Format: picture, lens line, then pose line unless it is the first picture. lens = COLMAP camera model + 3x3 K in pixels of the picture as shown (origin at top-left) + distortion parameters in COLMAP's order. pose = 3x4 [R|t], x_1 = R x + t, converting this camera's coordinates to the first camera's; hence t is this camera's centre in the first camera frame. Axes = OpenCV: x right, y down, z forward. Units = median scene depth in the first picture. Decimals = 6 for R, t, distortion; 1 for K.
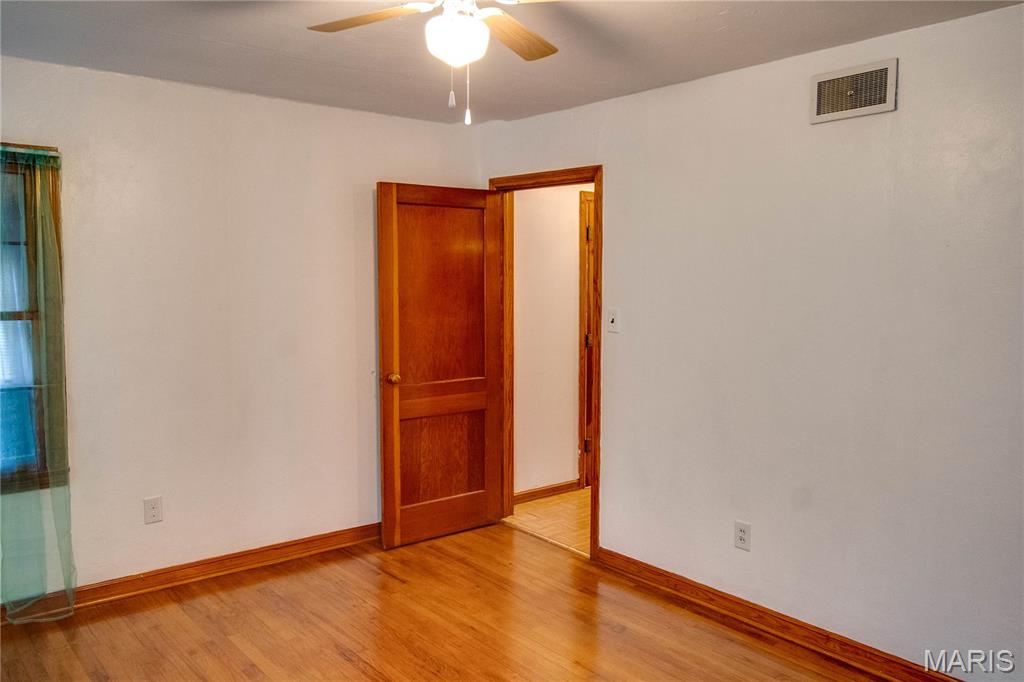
lens RADIAL K [[794.6, 0, 518.4], [0, 794.6, 332.7], [0, 0, 1]] dist [0.010205, -0.004933]
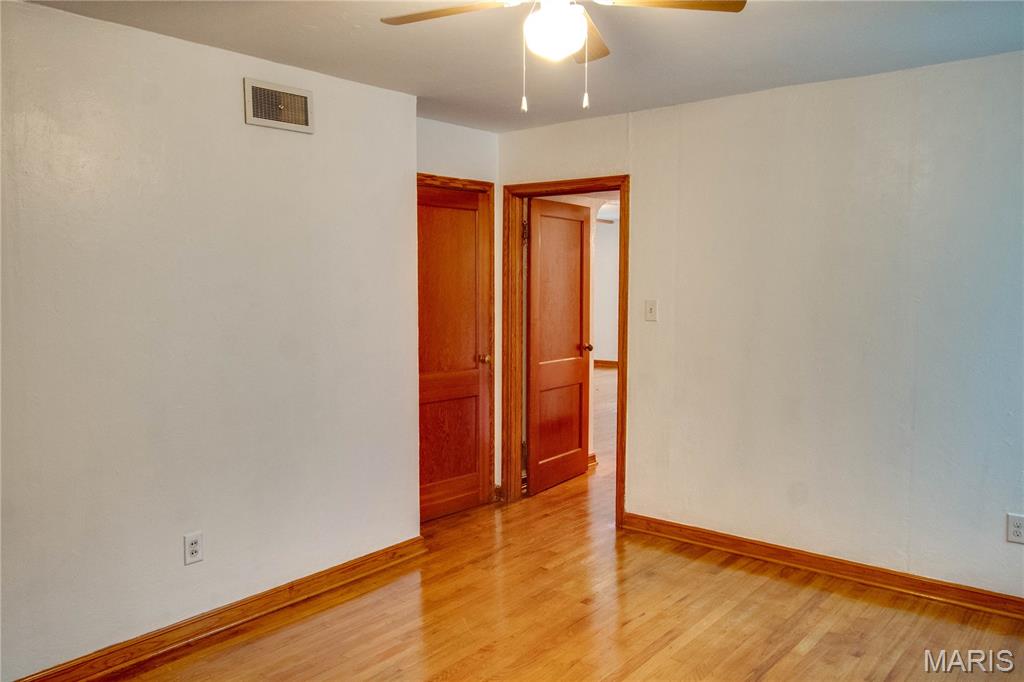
lens RADIAL K [[794.6, 0, 511.2], [0, 794.6, 329.9], [0, 0, 1]] dist [0.009586, -0.005725]
pose [[-0.202869, -0.071544, 0.976589, -0.674484], [0.070290, 0.993691, 0.087398, -0.051457], [-0.976680, 0.086375, -0.196560, 0.796482]]
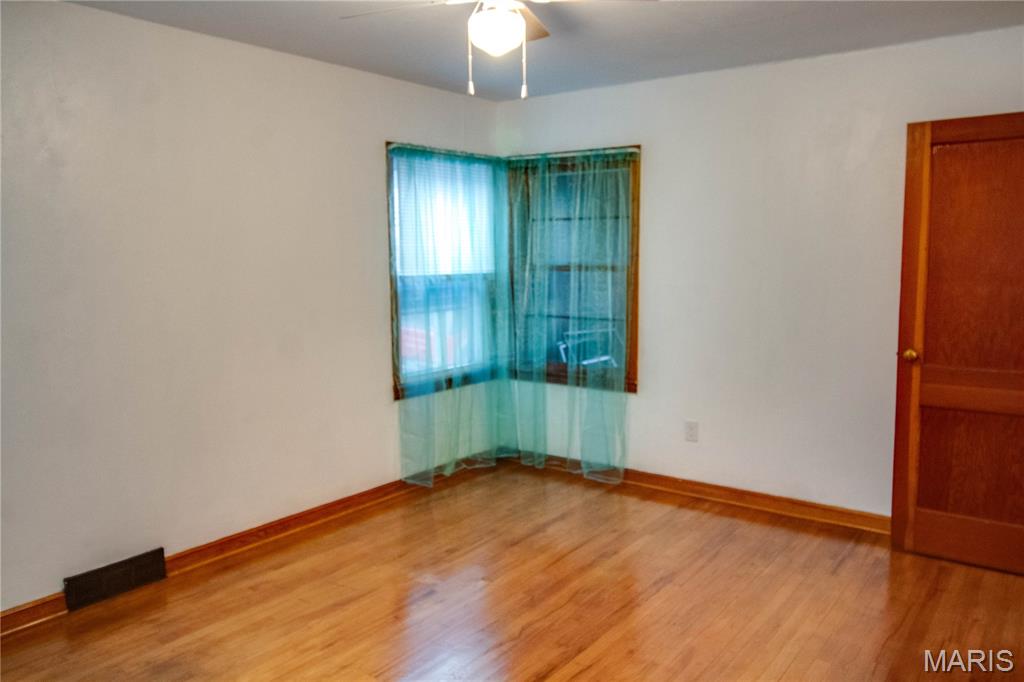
lens RADIAL K [[794.6, 0, 518.4], [0, 794.6, 332.7], [0, 0, 1]] dist [0.010205, -0.004933]
pose [[0.244166, 0.095250, -0.965044, 0.683922], [-0.059310, 0.994768, 0.083178, -0.014267], [0.967918, 0.036928, 0.248538, 0.464402]]
